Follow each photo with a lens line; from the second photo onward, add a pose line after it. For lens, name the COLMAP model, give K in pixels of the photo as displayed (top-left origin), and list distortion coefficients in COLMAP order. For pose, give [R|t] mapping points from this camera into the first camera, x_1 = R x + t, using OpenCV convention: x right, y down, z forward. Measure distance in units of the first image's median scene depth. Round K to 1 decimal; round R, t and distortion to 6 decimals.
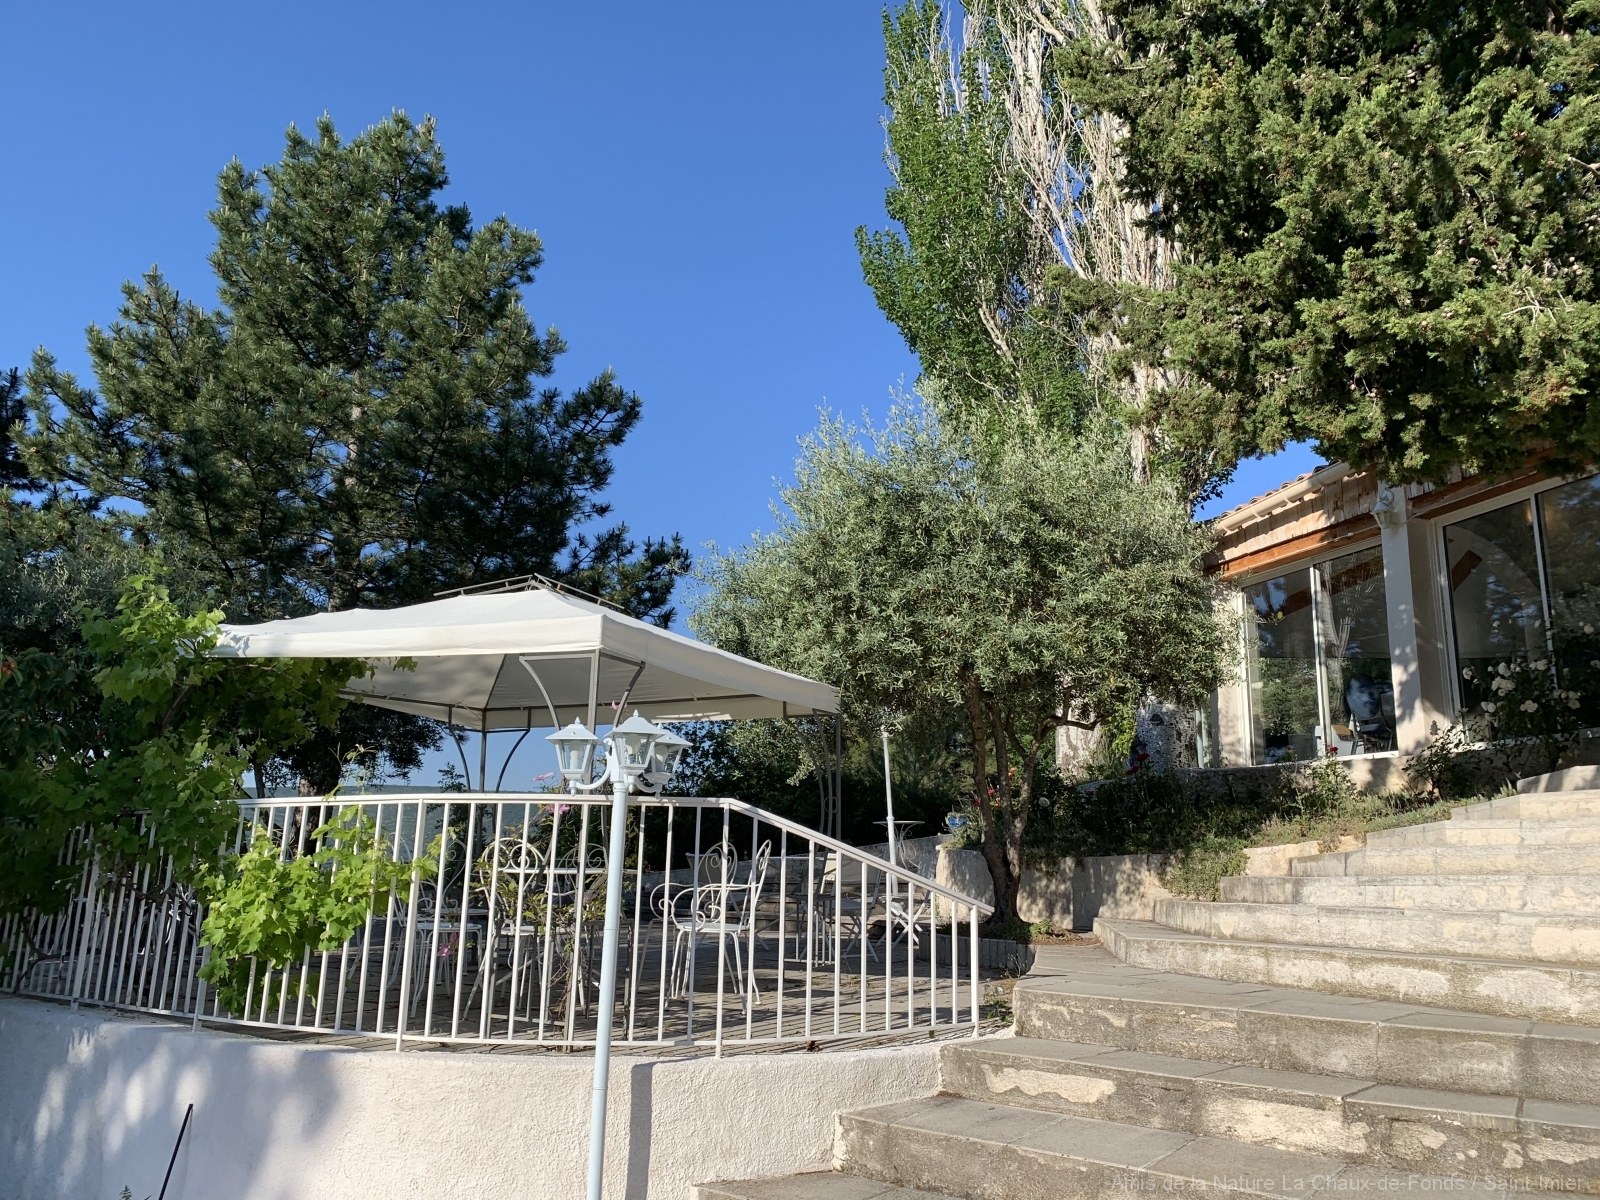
lens RADIAL K [[1193.3, 0, 800.0], [0, 1193.3, 600.0], [0, 0, 1]] dist [0.043372, -0.002074]
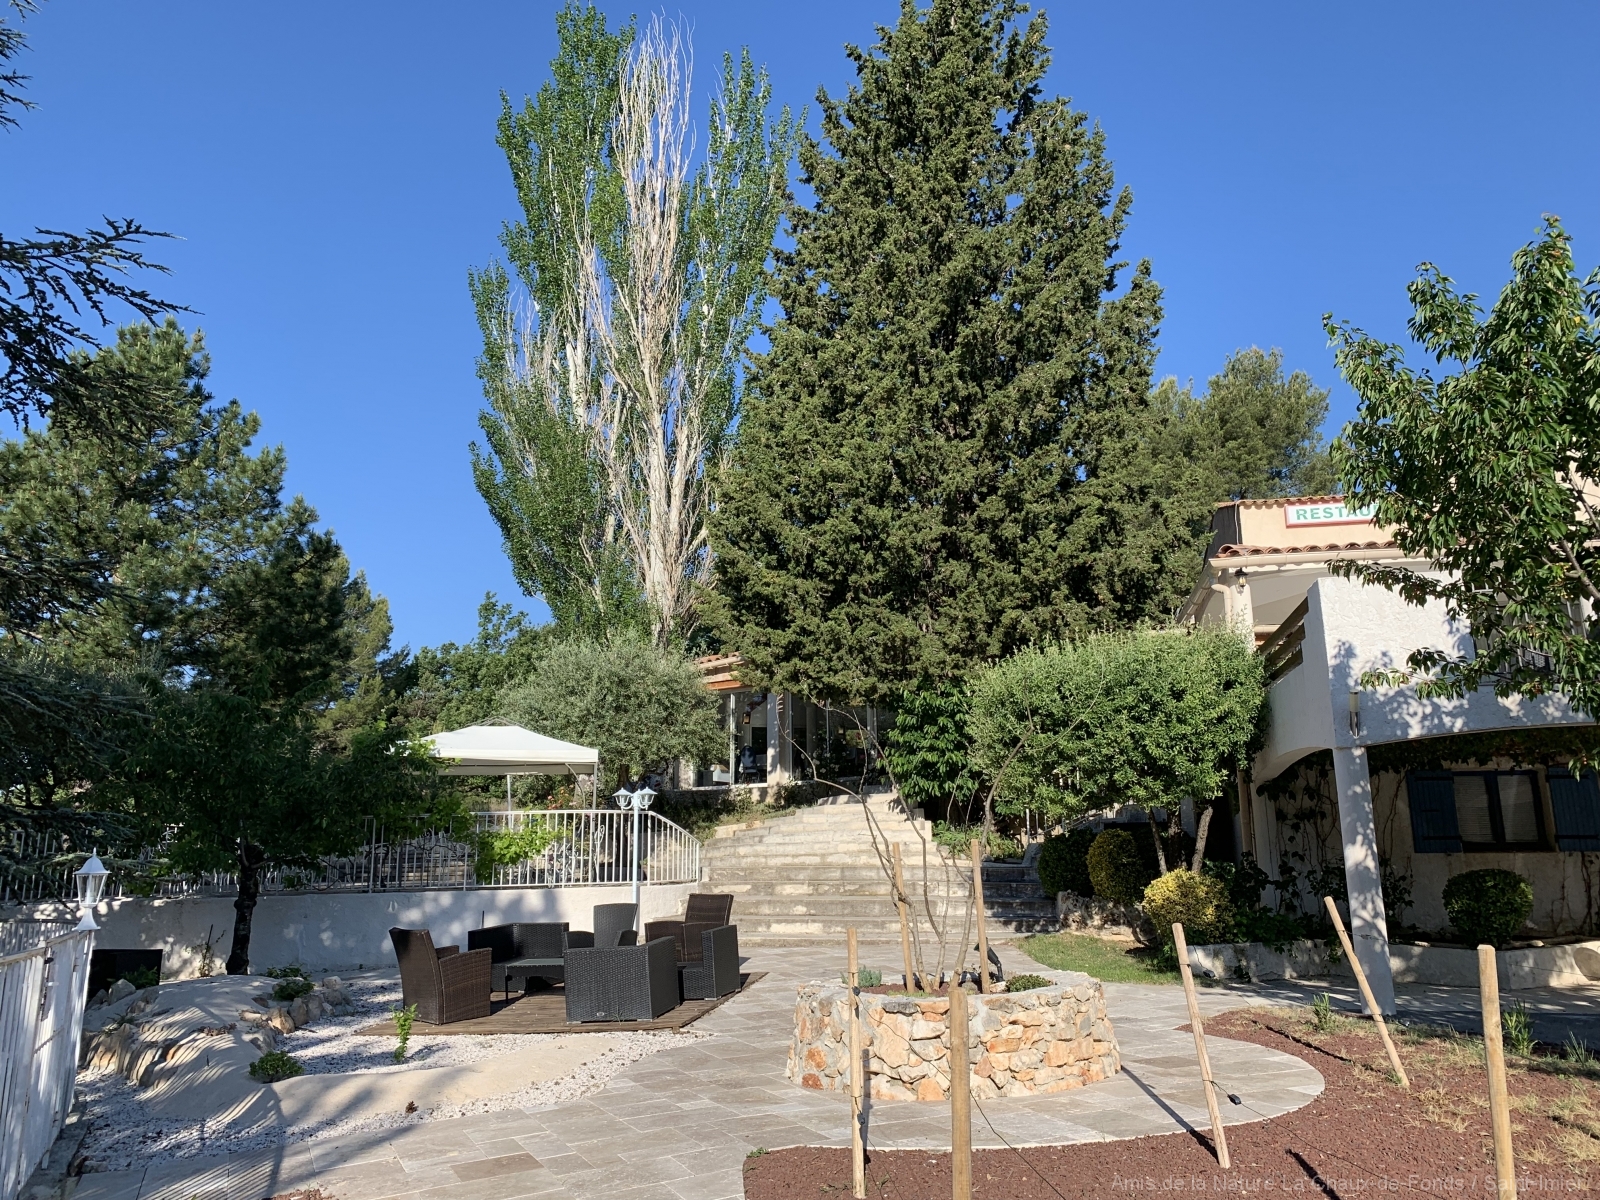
lens RADIAL K [[1193.3, 0, 800.0], [0, 1193.3, 600.0], [0, 0, 1]] dist [0.043372, -0.002074]
pose [[0.821100, 0.094078, 0.562978, -1.089827], [-0.097566, 0.994941, -0.023962, -0.250928], [-0.562384, -0.035252, 0.826124, -1.295996]]
